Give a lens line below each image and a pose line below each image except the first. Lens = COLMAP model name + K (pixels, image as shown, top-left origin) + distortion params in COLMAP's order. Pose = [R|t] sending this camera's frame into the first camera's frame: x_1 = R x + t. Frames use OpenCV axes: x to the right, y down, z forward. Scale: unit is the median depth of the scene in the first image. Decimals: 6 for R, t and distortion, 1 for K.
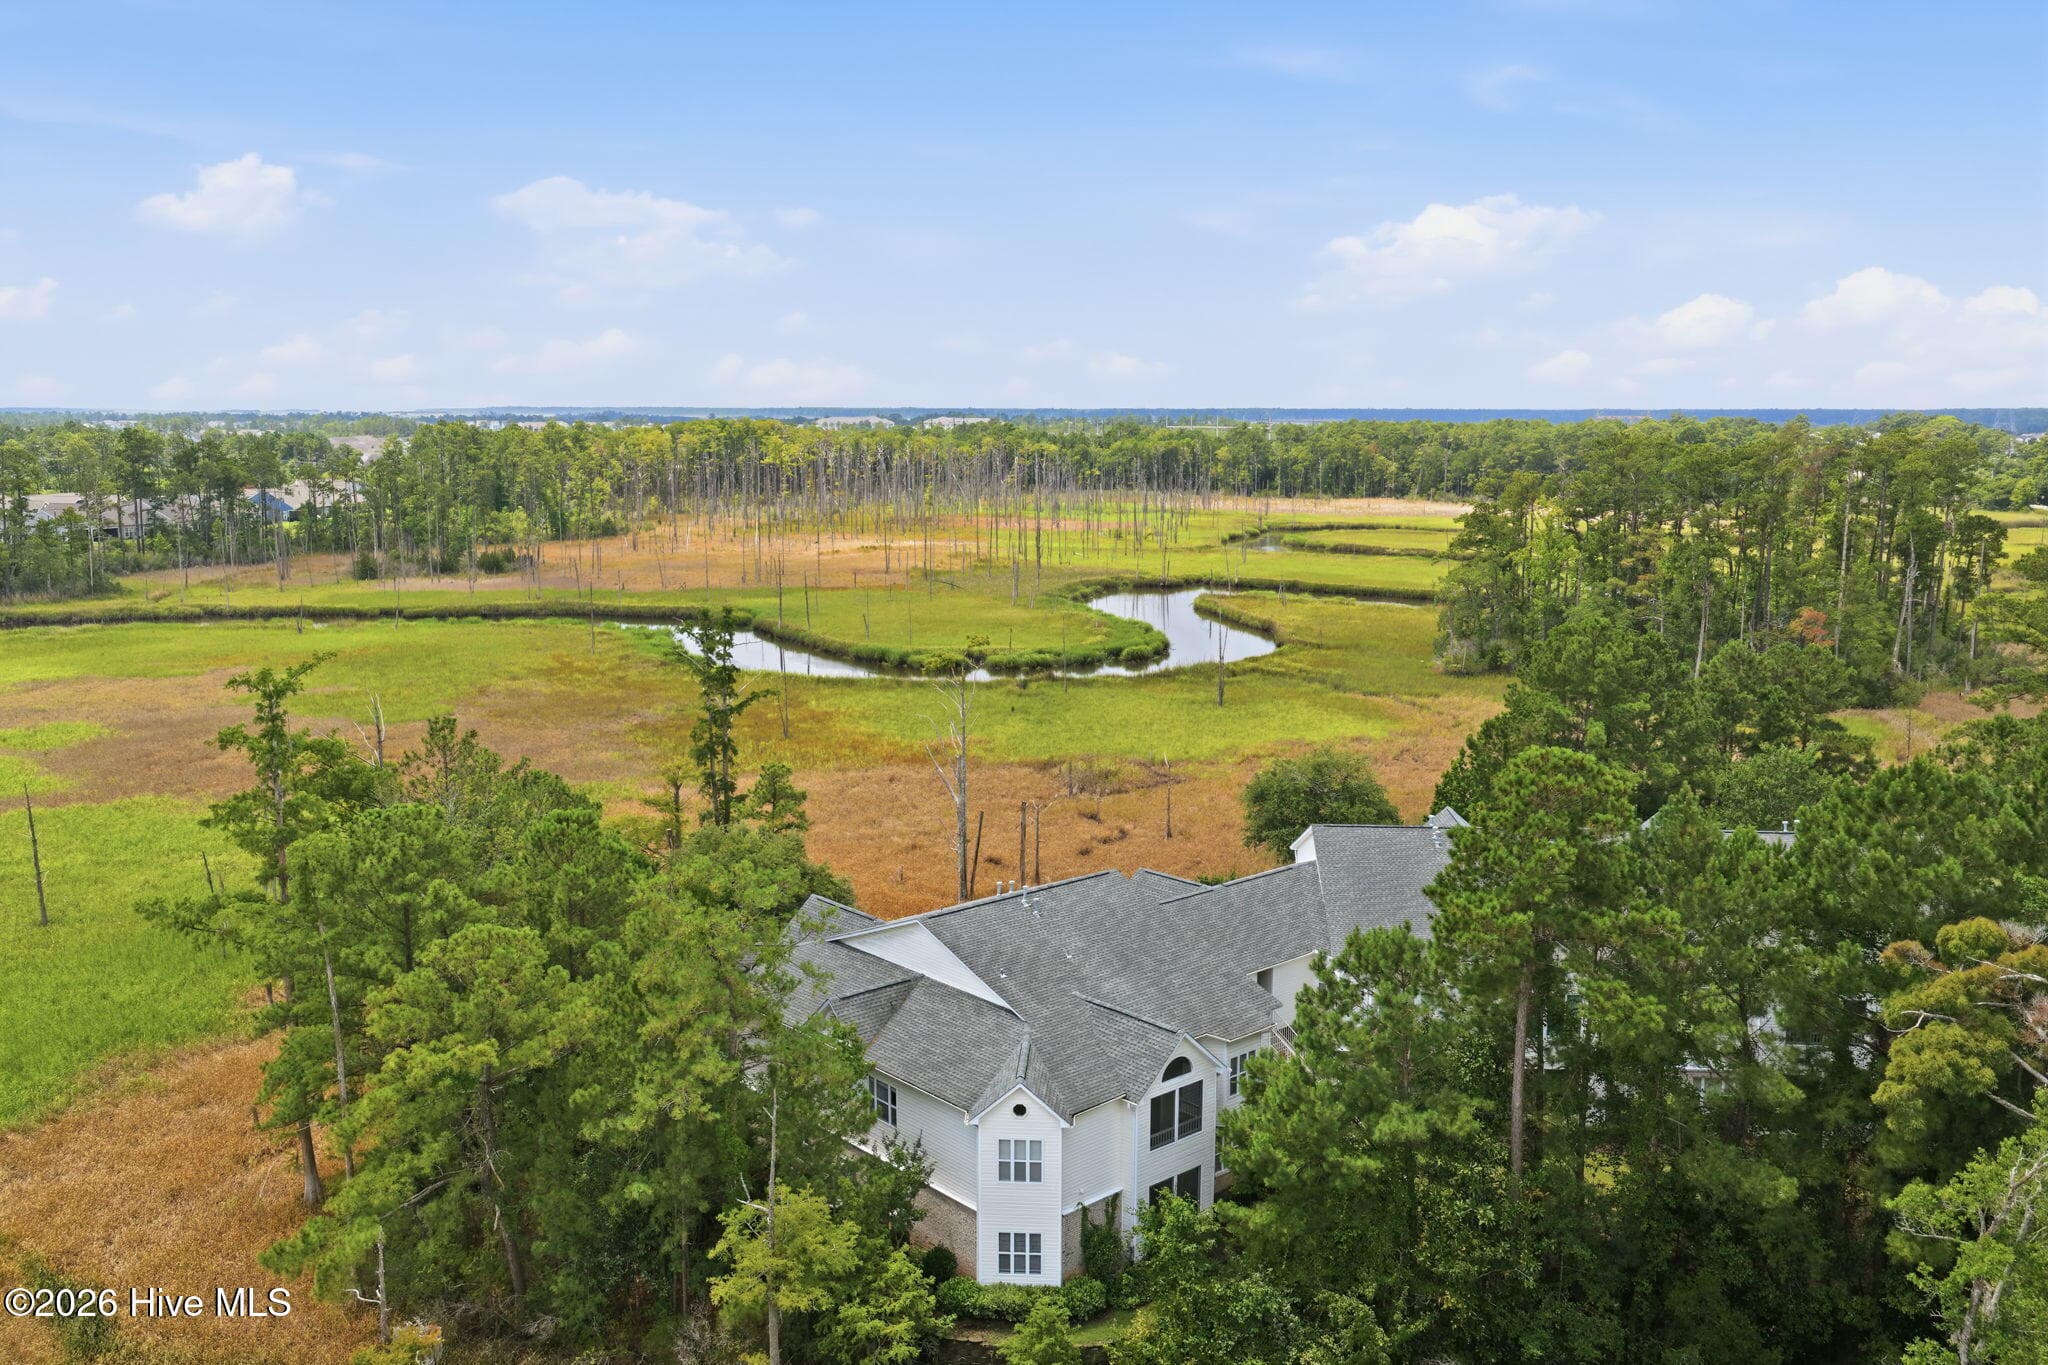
lens RADIAL K [[1686.0, 0, 1024.0], [0, 1686.0, 682.5], [0, 0, 1]] dist [0.009543, 0.001506]
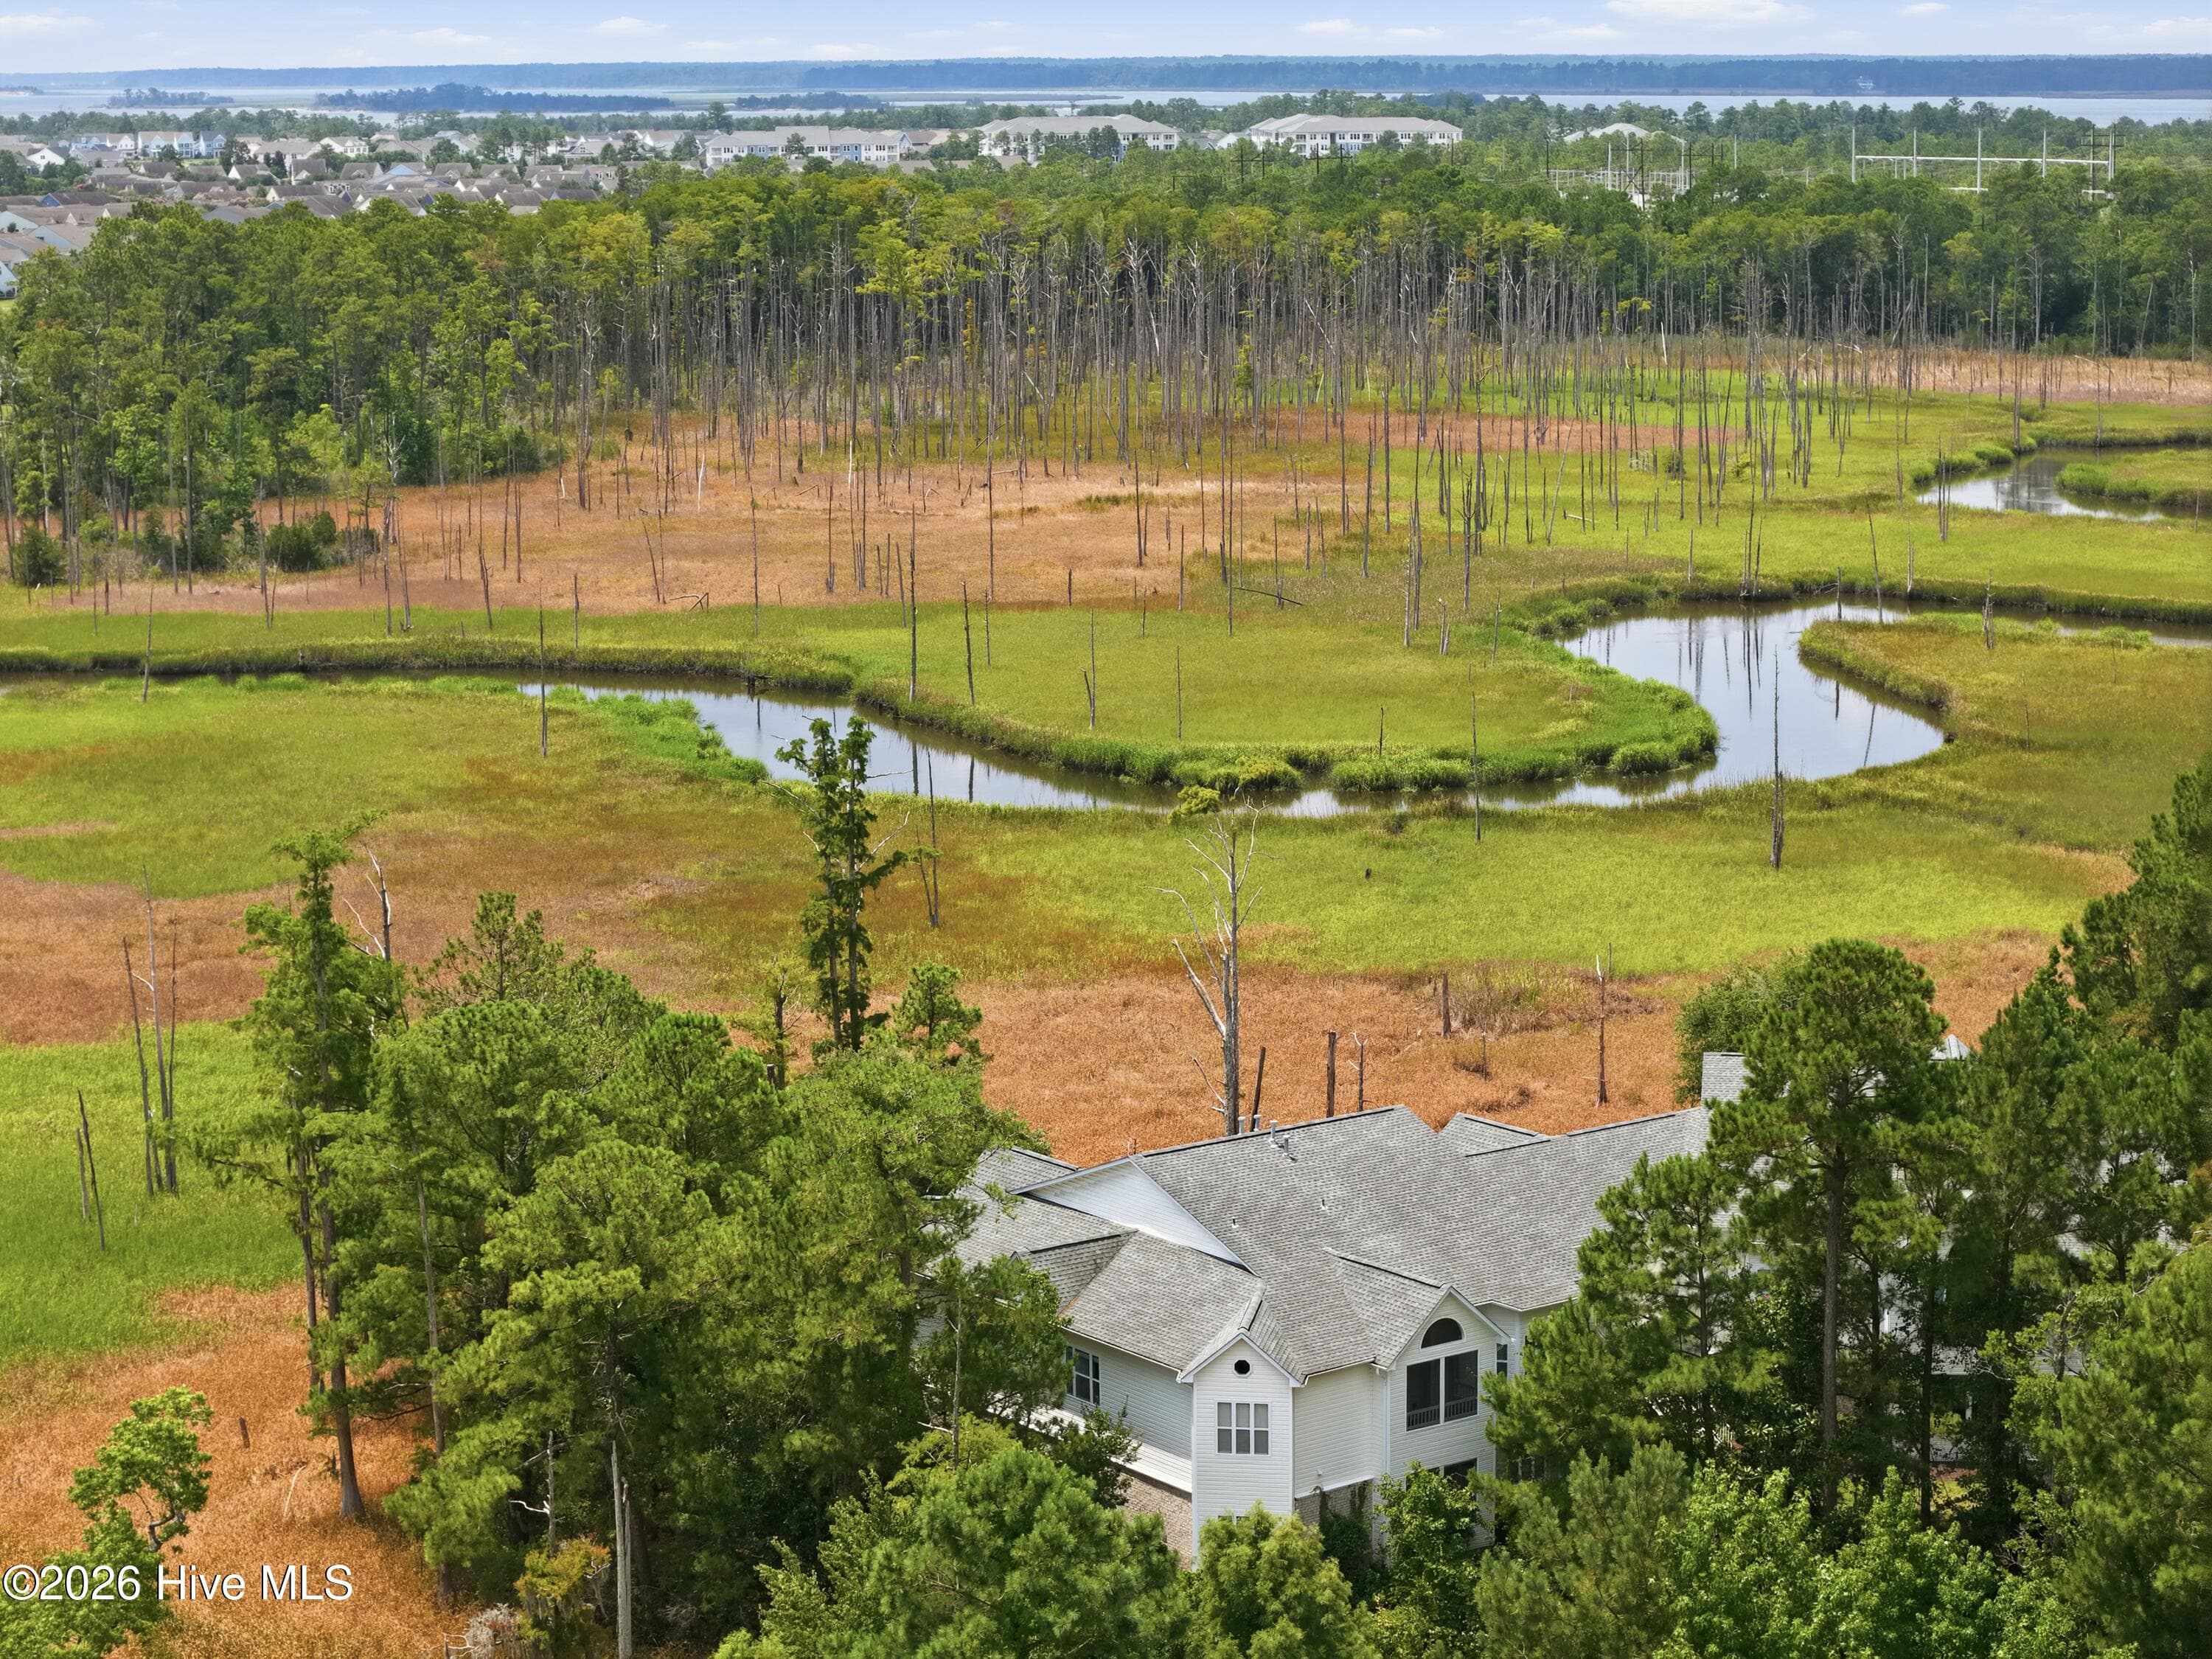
lens RADIAL K [[4521.2, 0, 1106.0], [0, 4521.2, 829.5], [0, 0, 1]] dist [-0.199879, 0.646767]
pose [[0.995595, 0.004508, -0.093649, 0.037589], [-0.003586, 0.999943, 0.010016, -0.009968], [0.093689, -0.009636, 0.995555, -0.335464]]
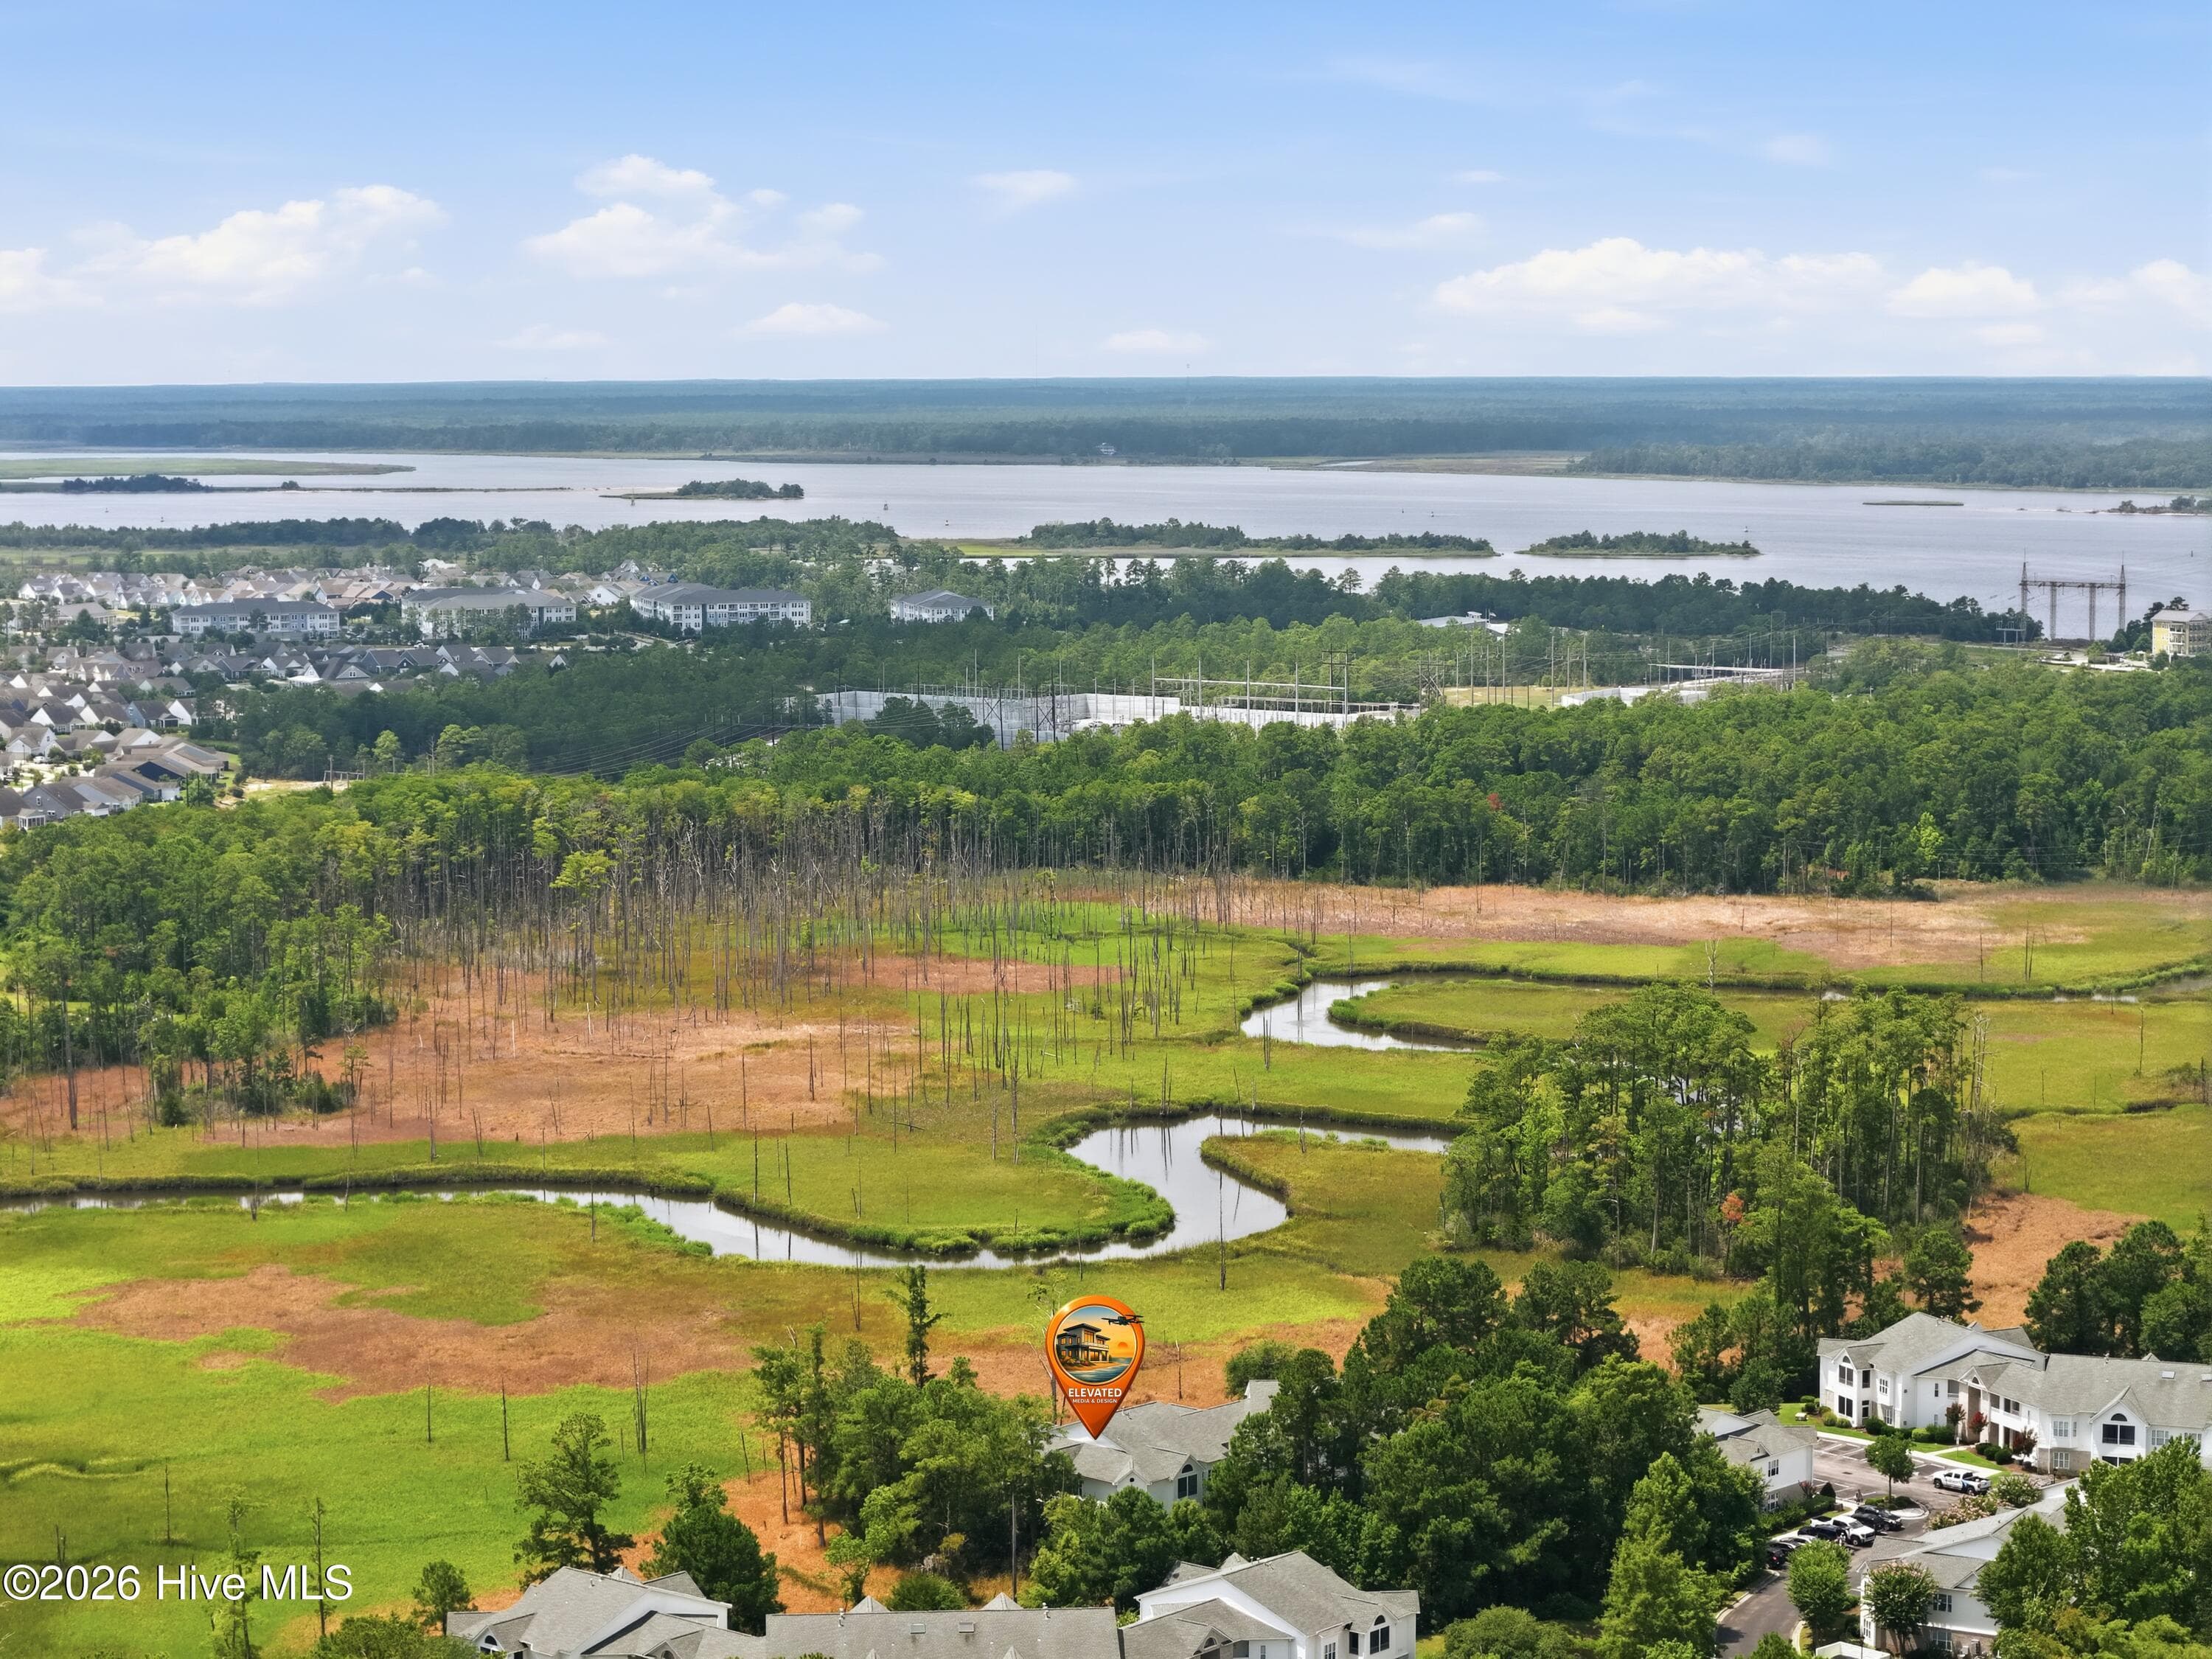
lens RADIAL K [[4521.2, 0, 1106.0], [0, 4521.2, 829.5], [0, 0, 1]] dist [-0.199879, 0.646767]
pose [[0.997081, -0.014599, 0.074944, -0.160366], [0.018873, 0.998216, -0.056647, -0.109745], [-0.073983, 0.057896, 0.995578, -1.769423]]
